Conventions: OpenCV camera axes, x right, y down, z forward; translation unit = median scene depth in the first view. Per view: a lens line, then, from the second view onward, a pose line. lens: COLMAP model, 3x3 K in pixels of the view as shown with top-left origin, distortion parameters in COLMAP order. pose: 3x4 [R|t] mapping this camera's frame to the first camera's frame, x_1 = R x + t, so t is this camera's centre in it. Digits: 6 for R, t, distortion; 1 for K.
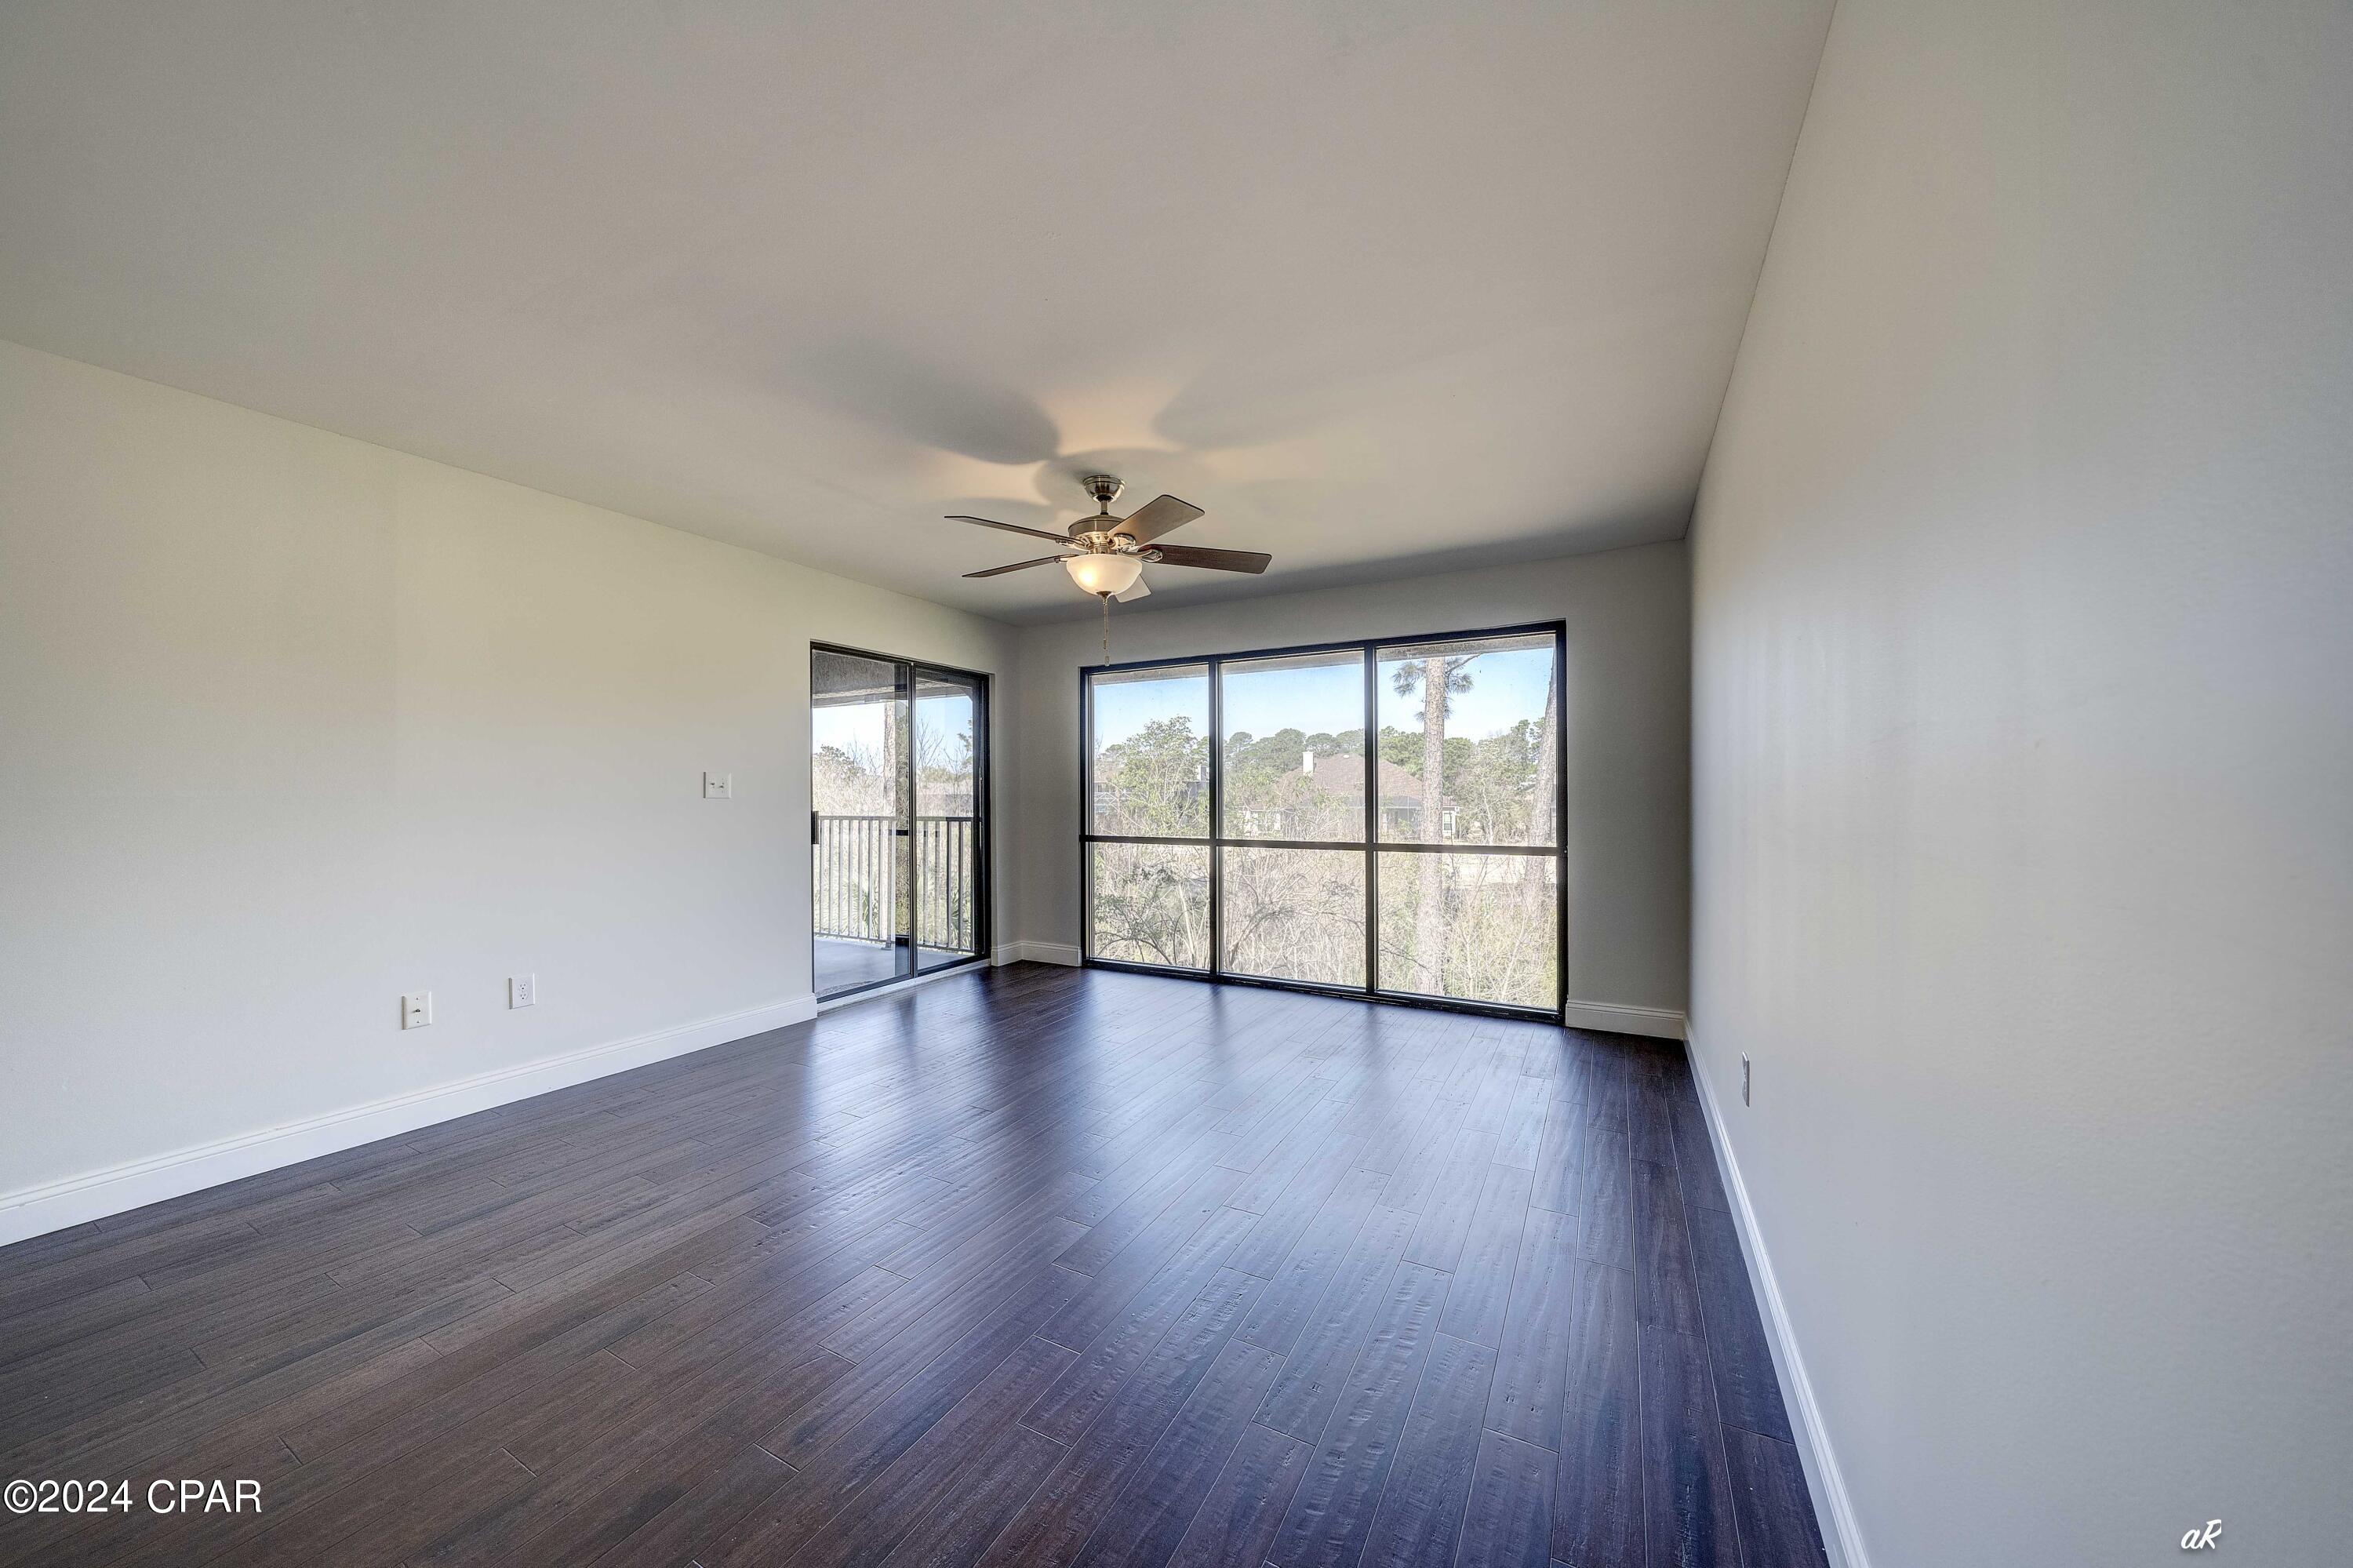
lens RADIAL K [[816.1, 0, 1185.4], [0, 816.1, 788.6], [0, 0, 1]] dist [-0.001682, -0.000015]
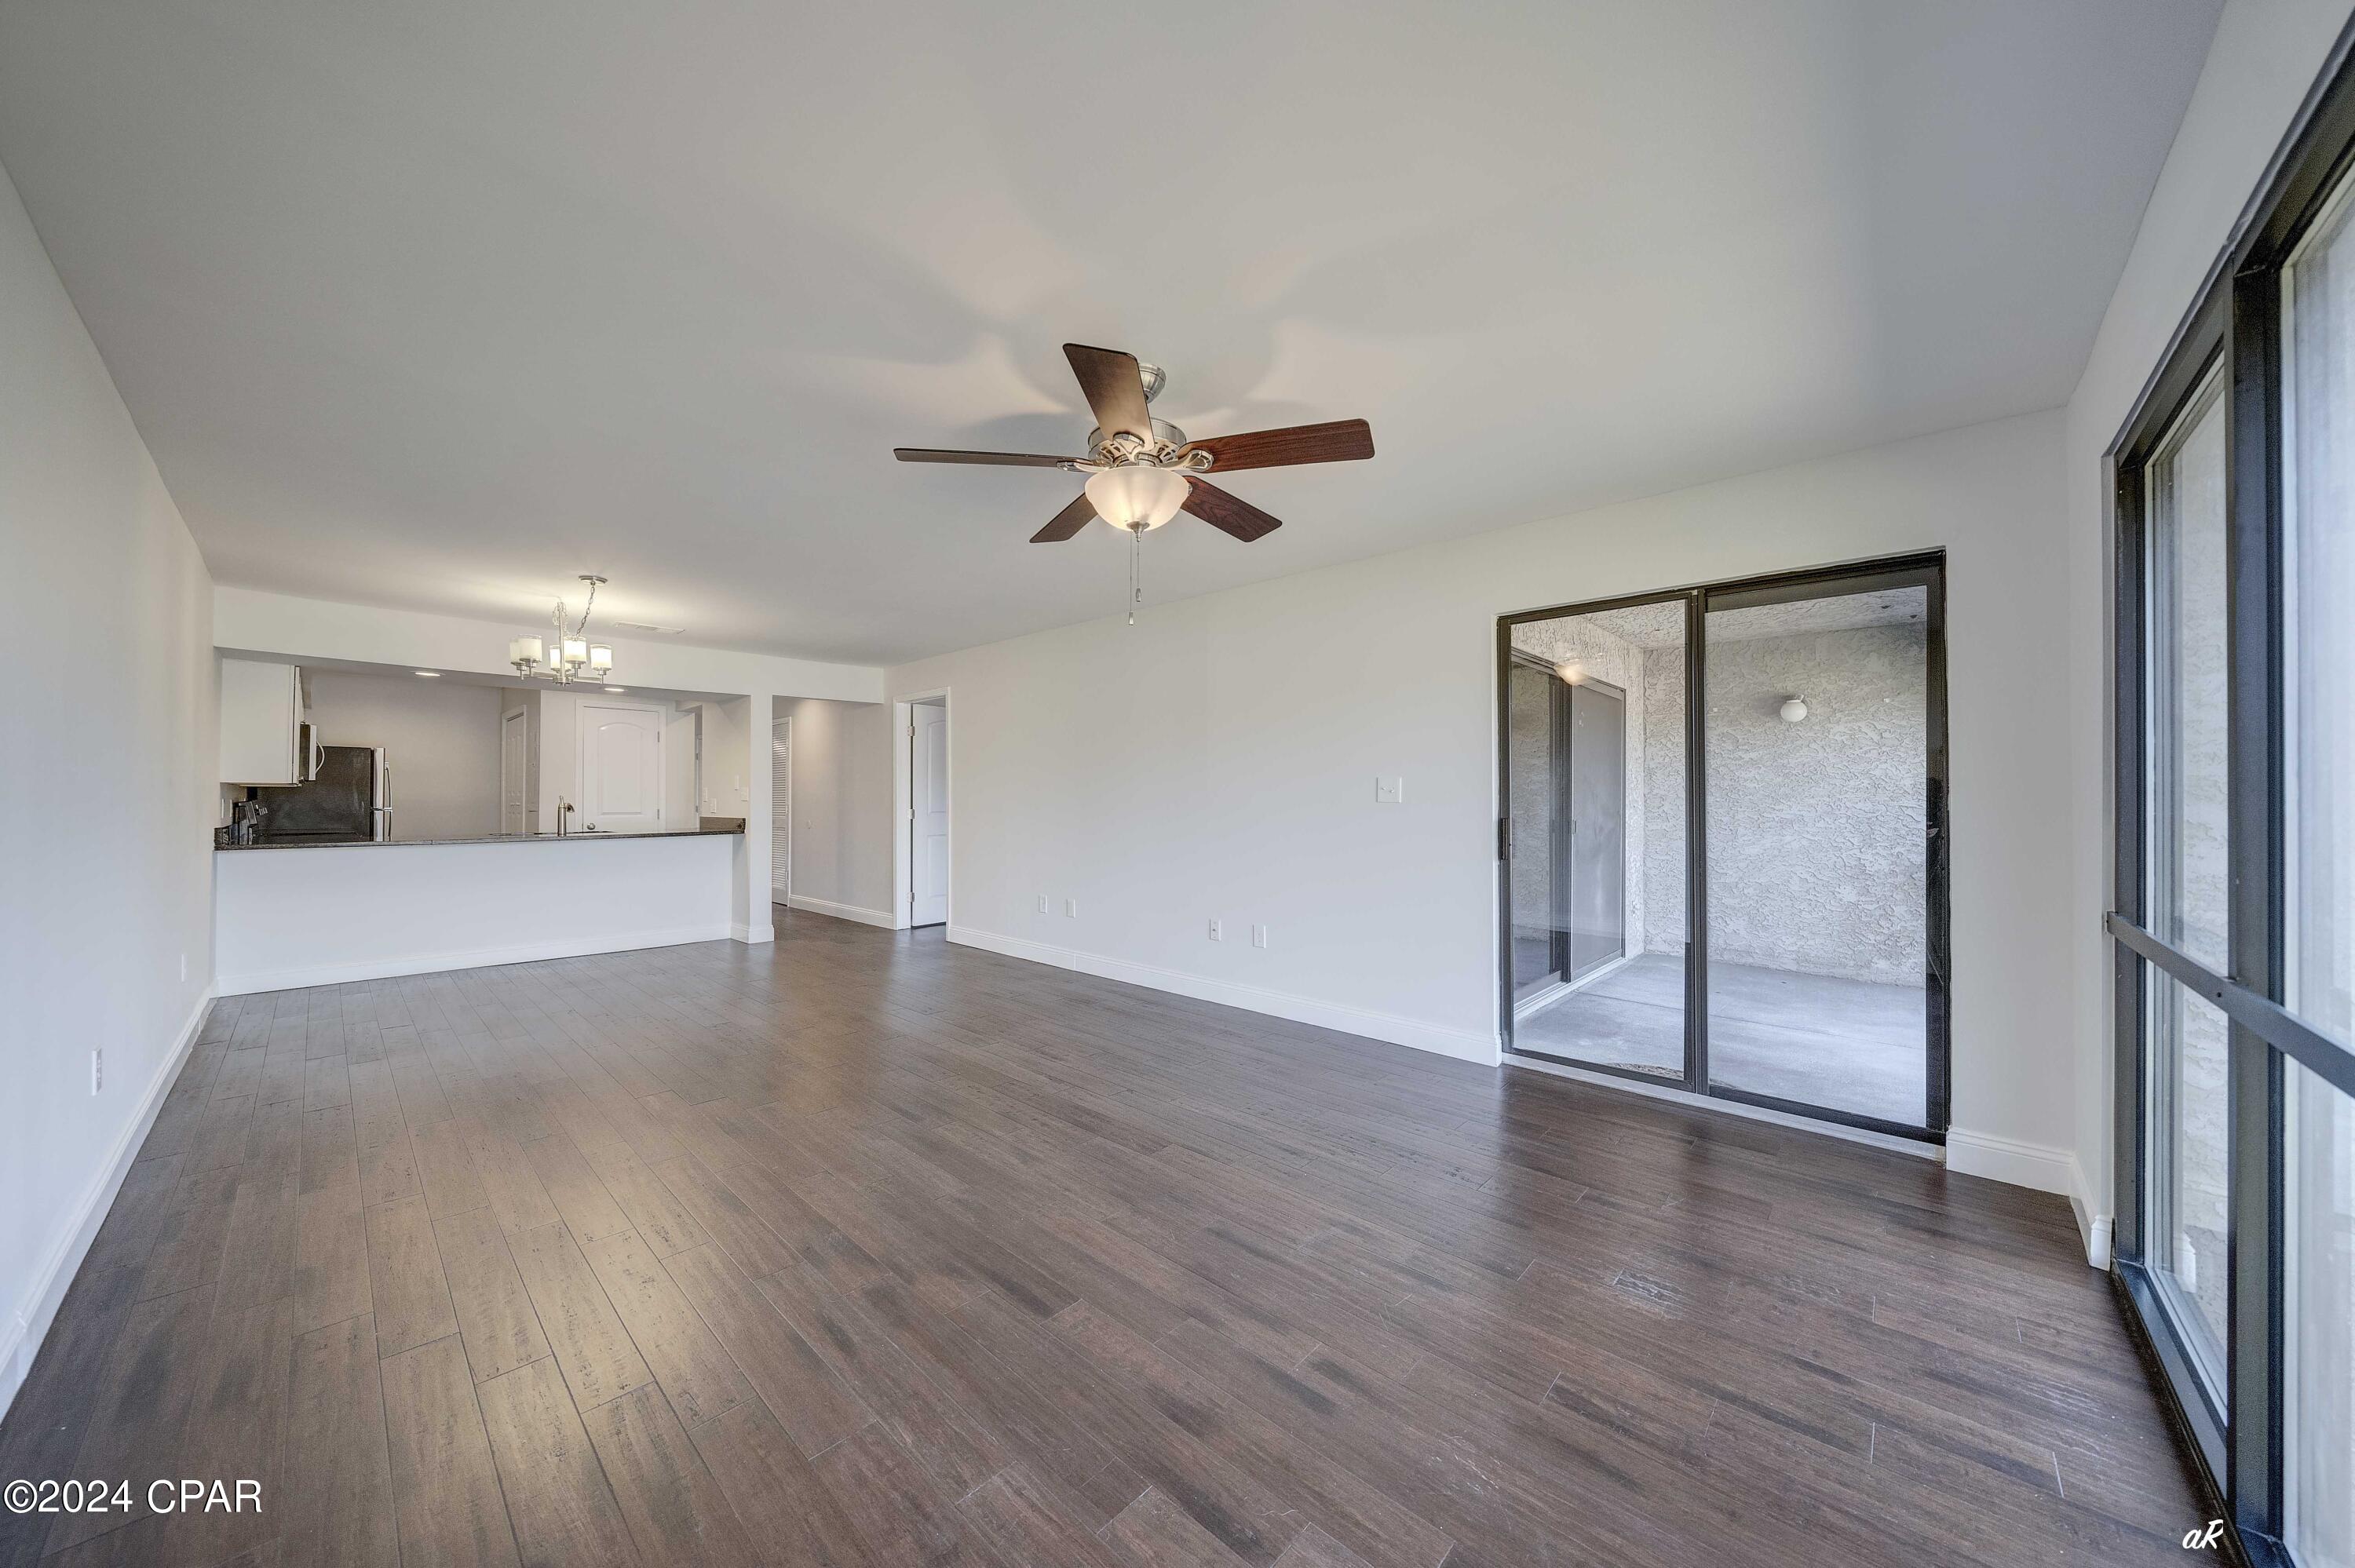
lens RADIAL K [[816.7, 0, 1174.4], [0, 816.7, 795.8], [0, 0, 1]] dist [-0.001682, -0.000015]
pose [[-0.278855, 0.006021, -0.960314, 0.675601], [0.011283, 0.999932, 0.002993, -0.006148], [0.960267, -0.010001, -0.278904, 1.398553]]
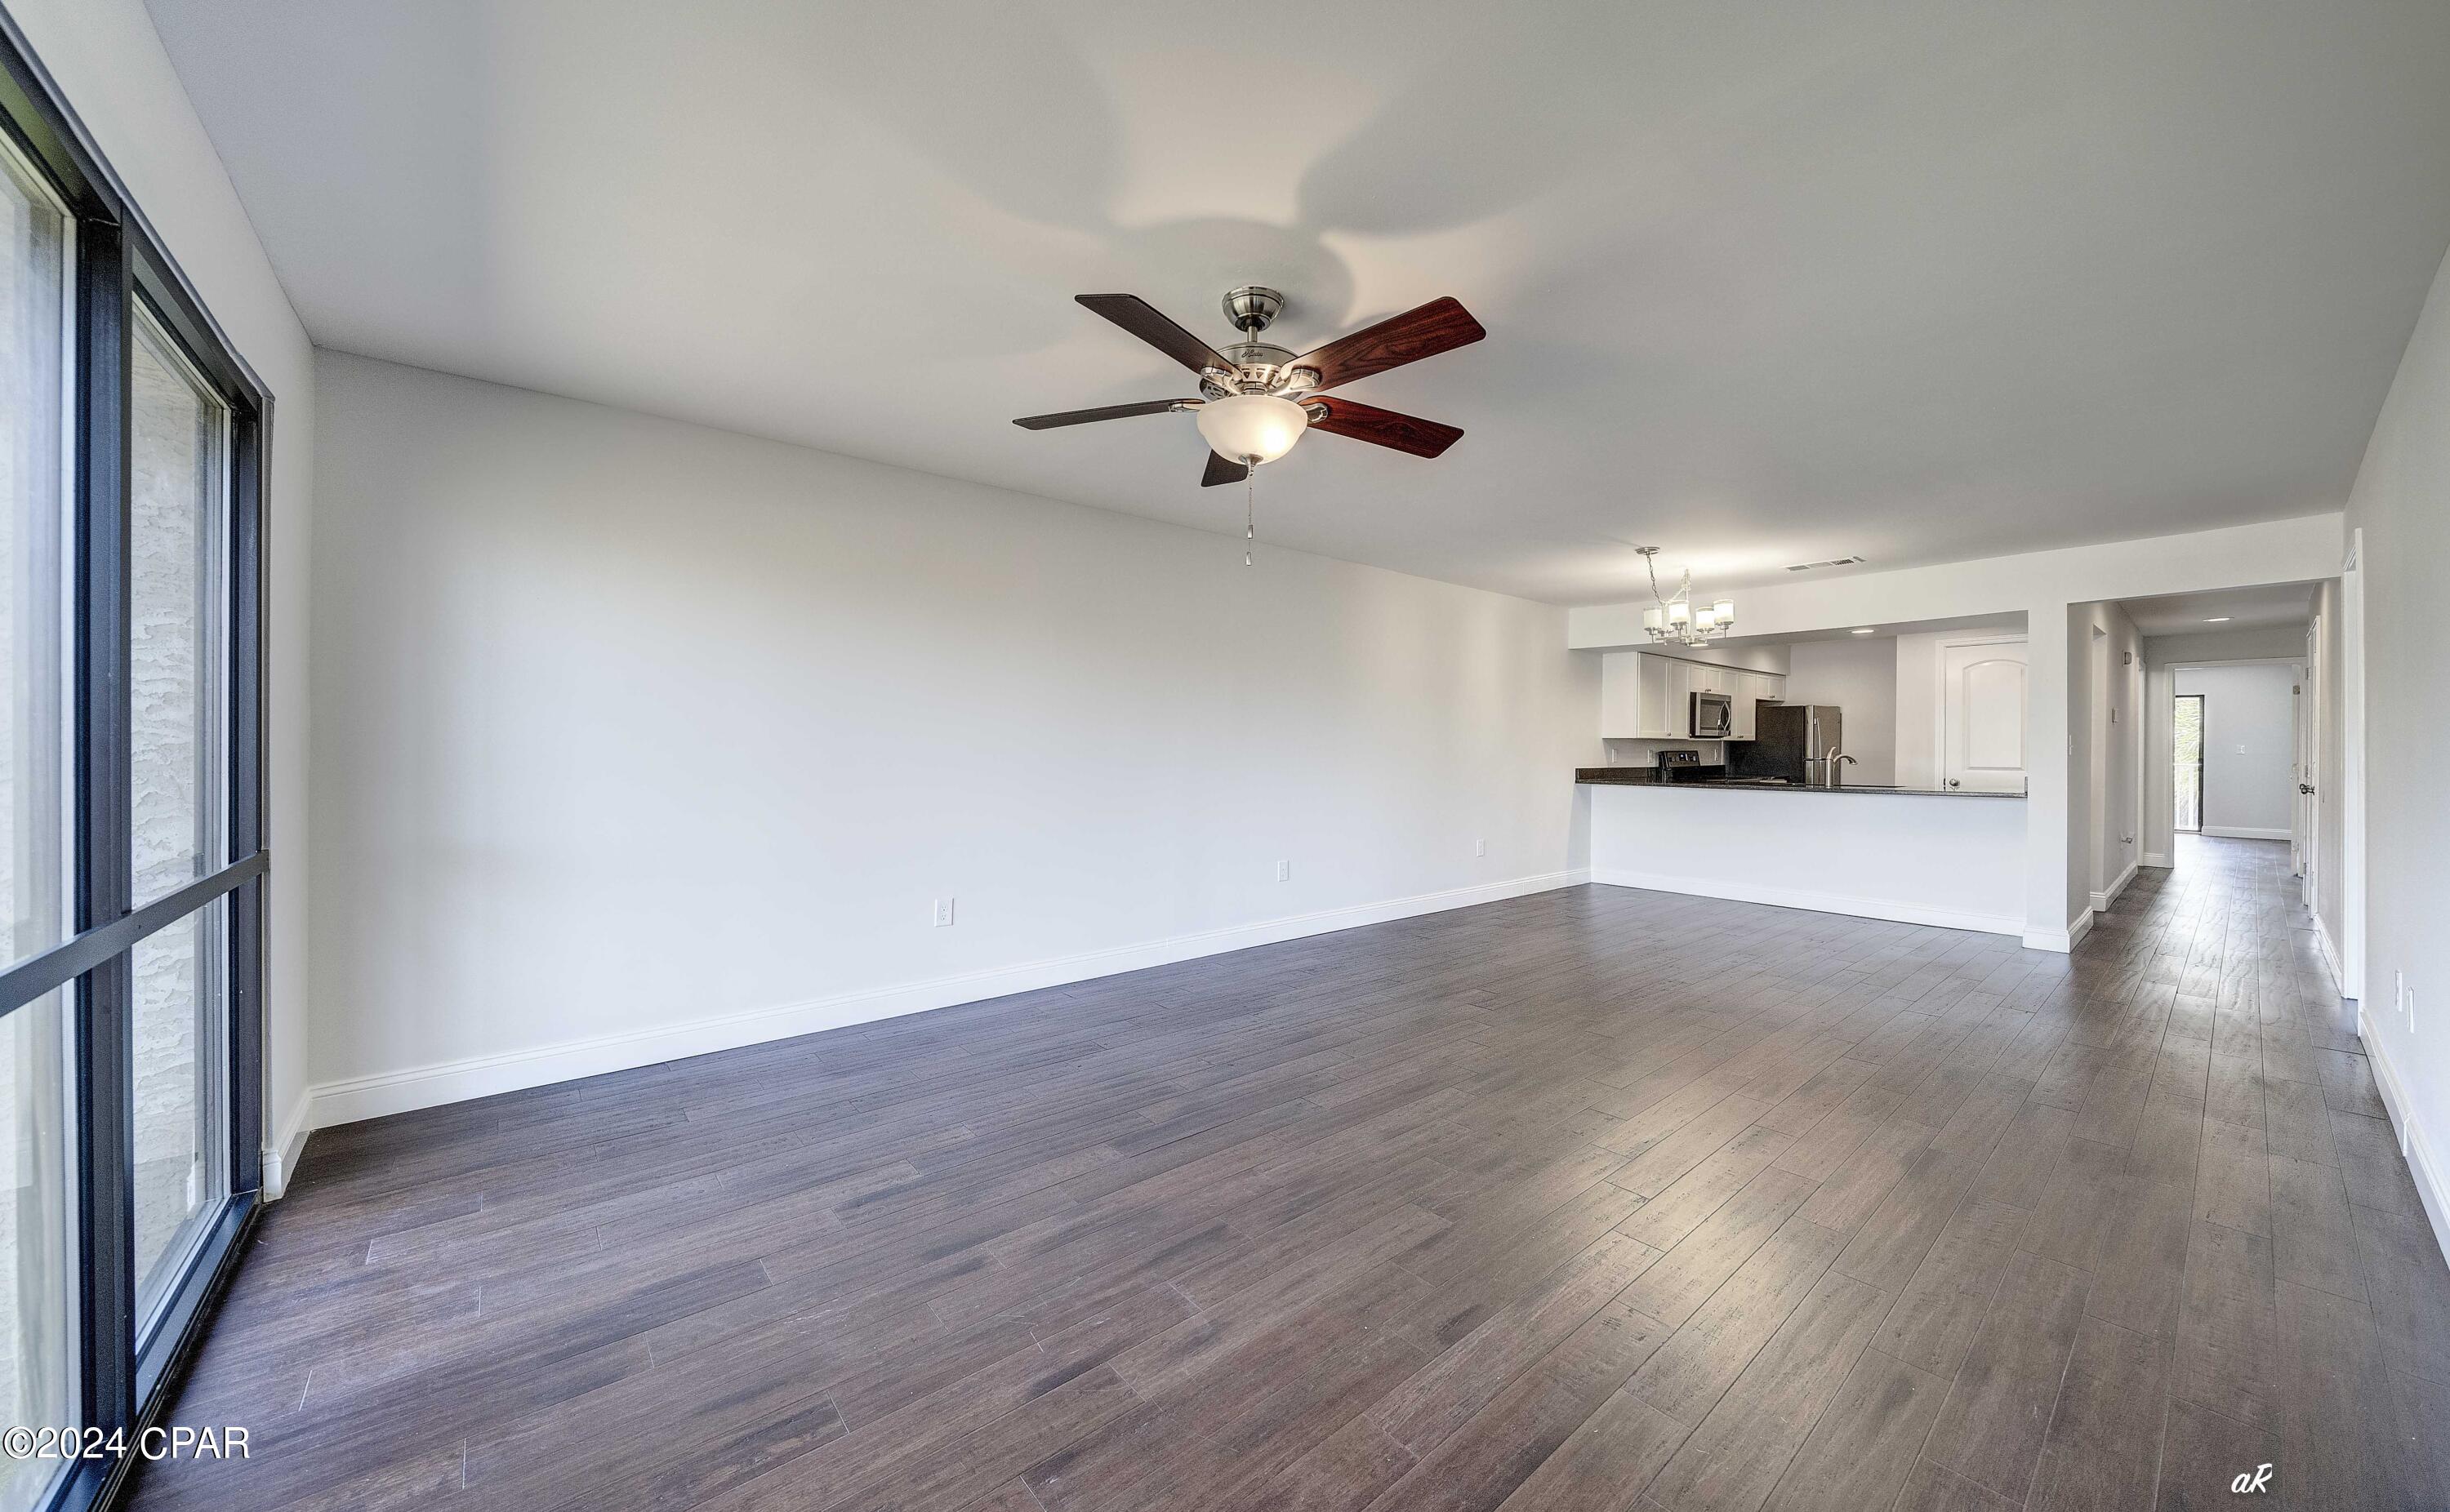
lens RADIAL K [[847.6, 0, 1227.4], [0, 847.6, 751.0], [0, 0, 1]] dist [-0.000665, 0.000144]
pose [[-0.920390, 0.002747, 0.390991, -0.584950], [0.000065, 0.999976, -0.006872, 0.011104], [-0.391001, -0.006300, -0.920369, 1.976700]]
